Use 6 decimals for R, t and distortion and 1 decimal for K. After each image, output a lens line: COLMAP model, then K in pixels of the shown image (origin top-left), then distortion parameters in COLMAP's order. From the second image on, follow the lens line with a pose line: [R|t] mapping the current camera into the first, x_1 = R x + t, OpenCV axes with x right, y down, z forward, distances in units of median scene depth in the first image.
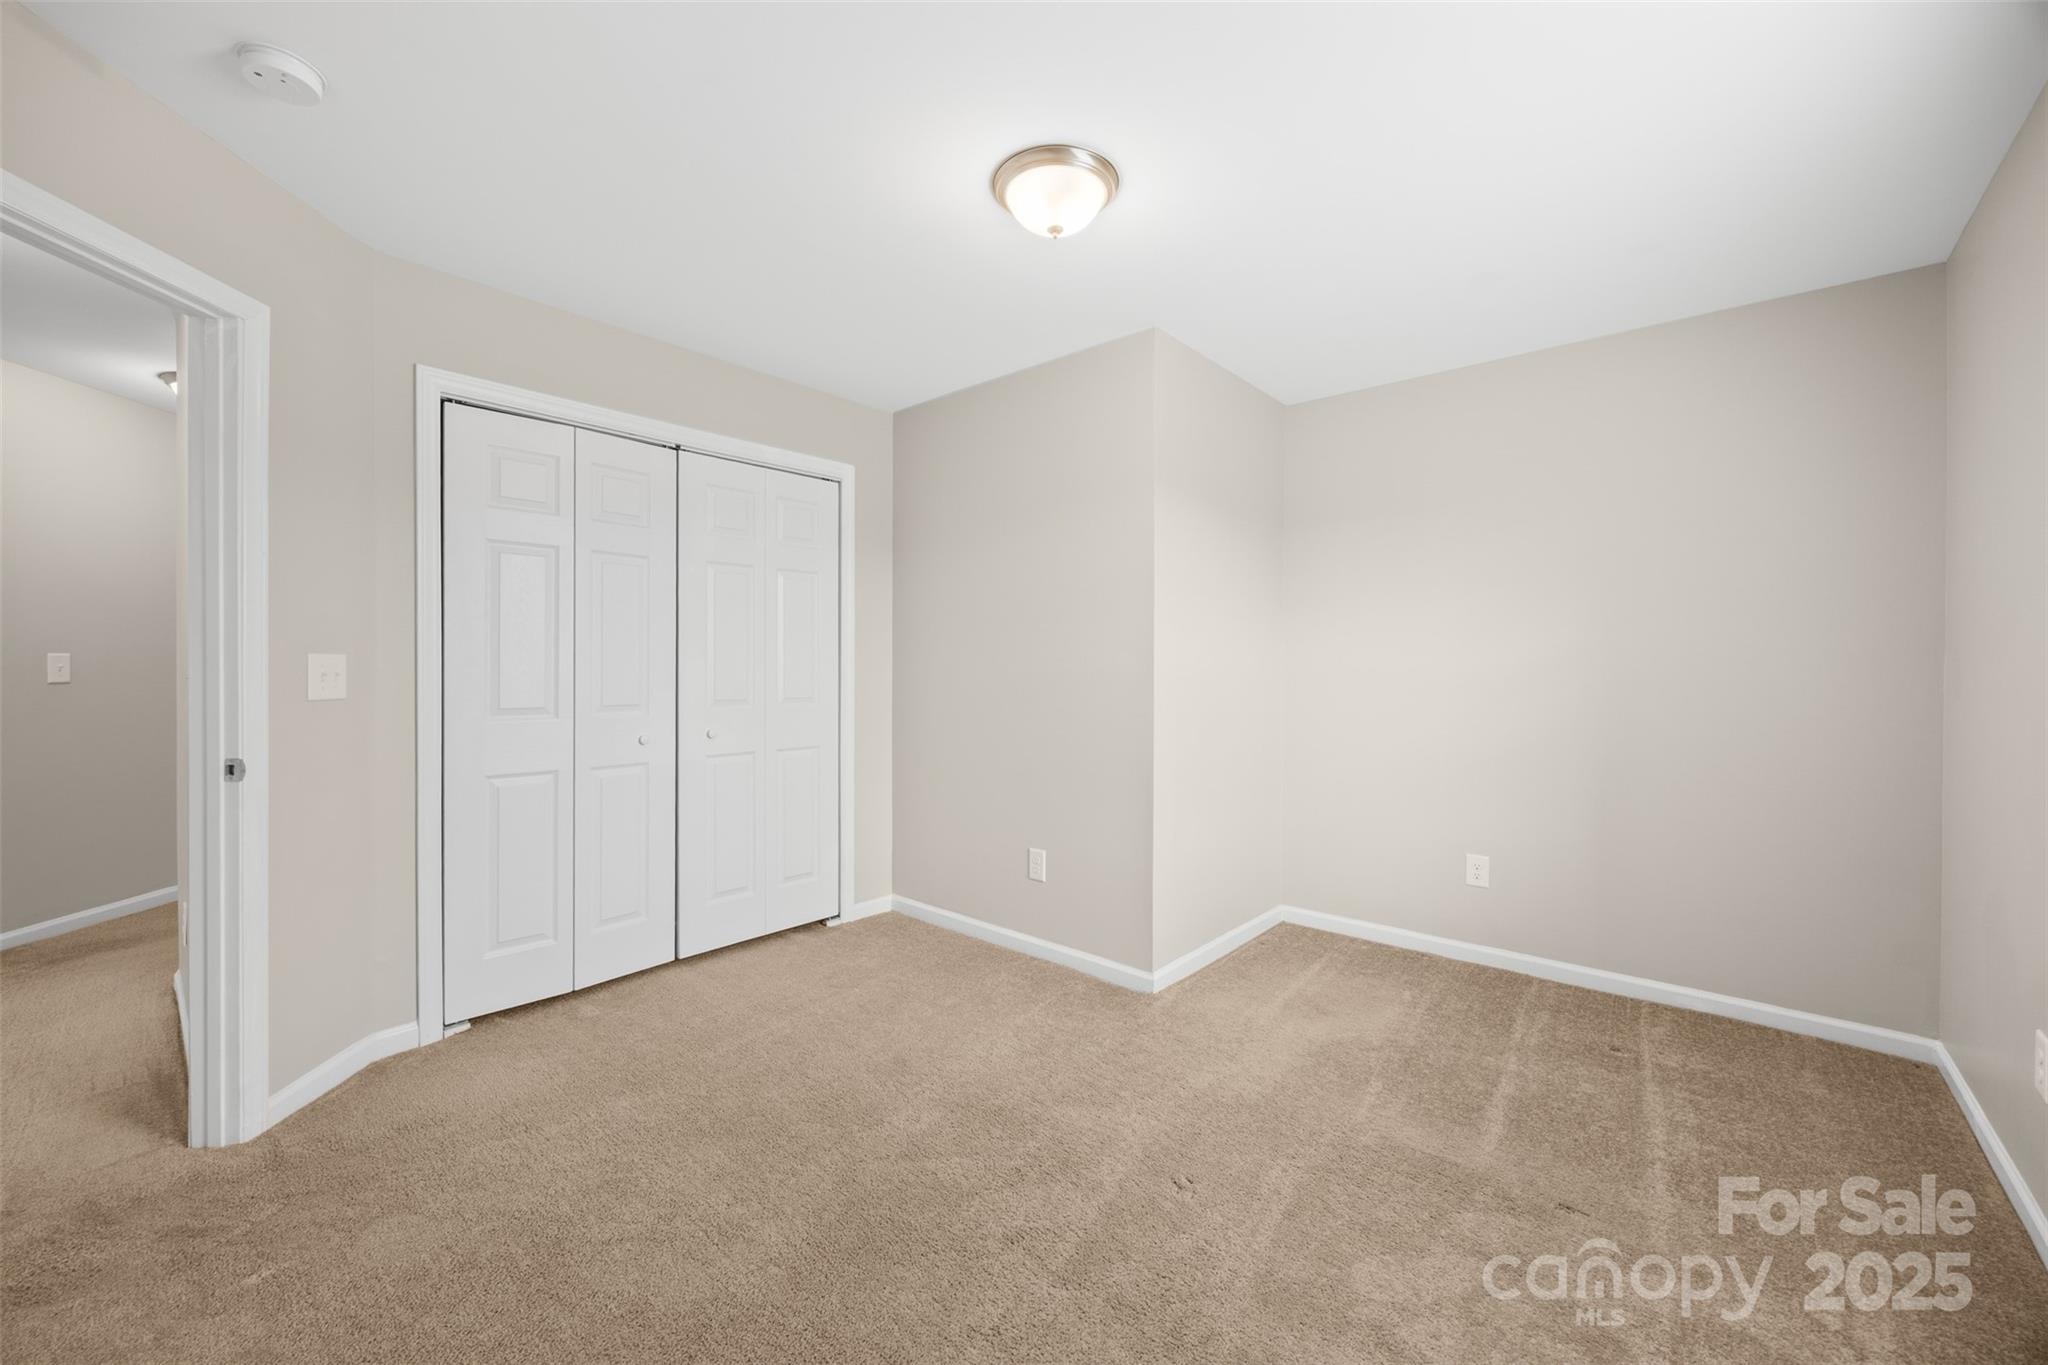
lens RADIAL K [[783.8, 0, 1022.8], [0, 783.8, 672.8], [0, 0, 1]] dist [0.000153, -0.000066]
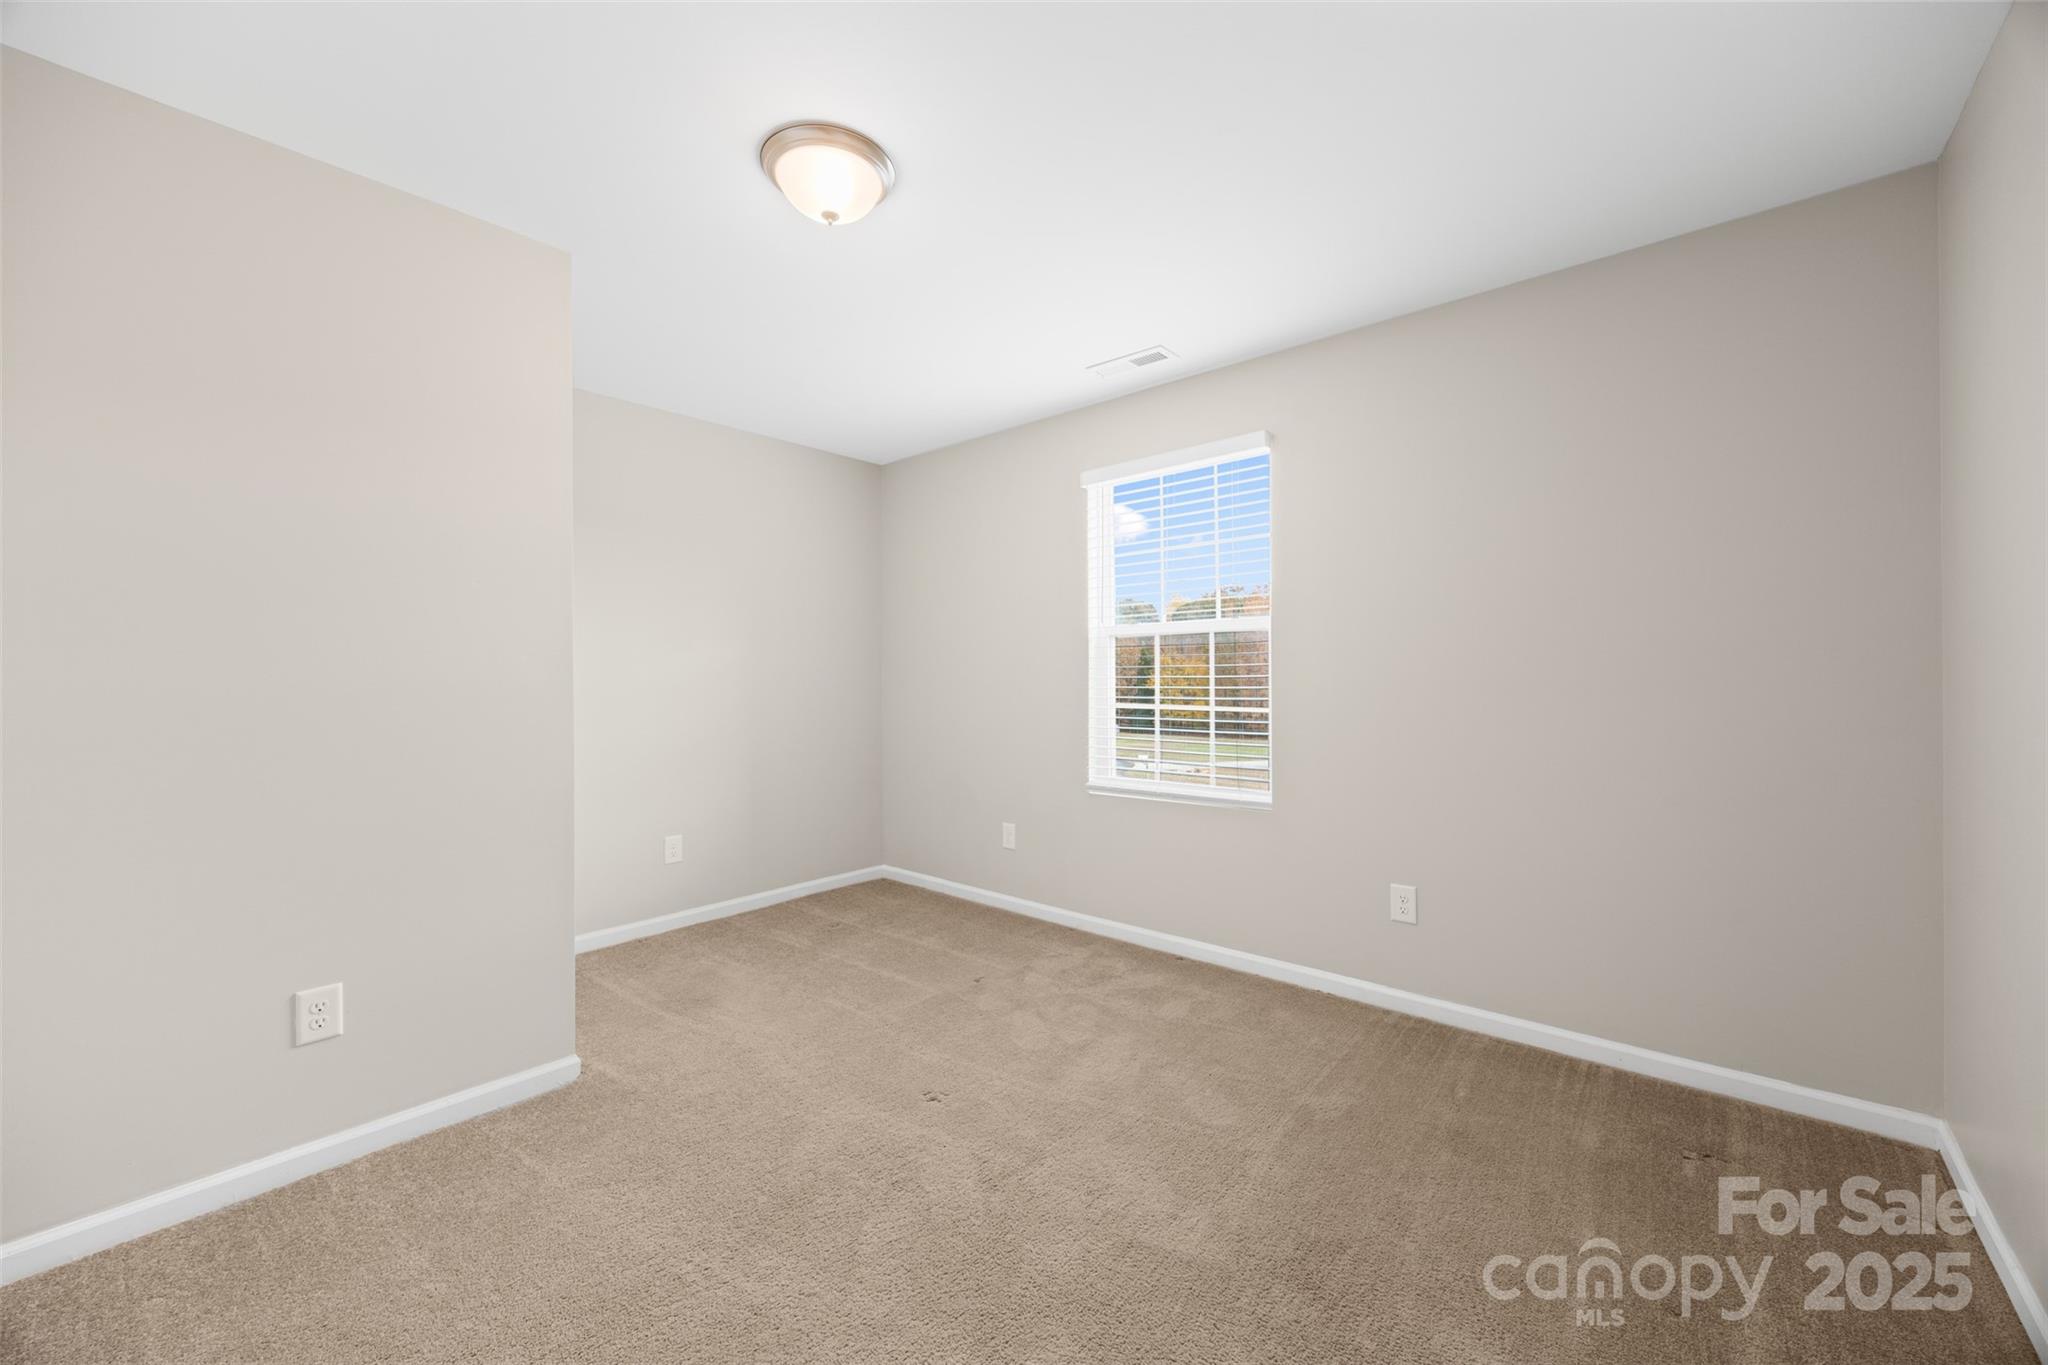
lens RADIAL K [[783.8, 0, 1022.8], [0, 783.8, 672.8], [0, 0, 1]] dist [0.000153, -0.000066]
pose [[-0.012315, 0.003440, 0.999918, -0.774149], [0.009175, 0.999952, -0.003327, 0.002325], [-0.999882, 0.009133, -0.012346, 0.666253]]
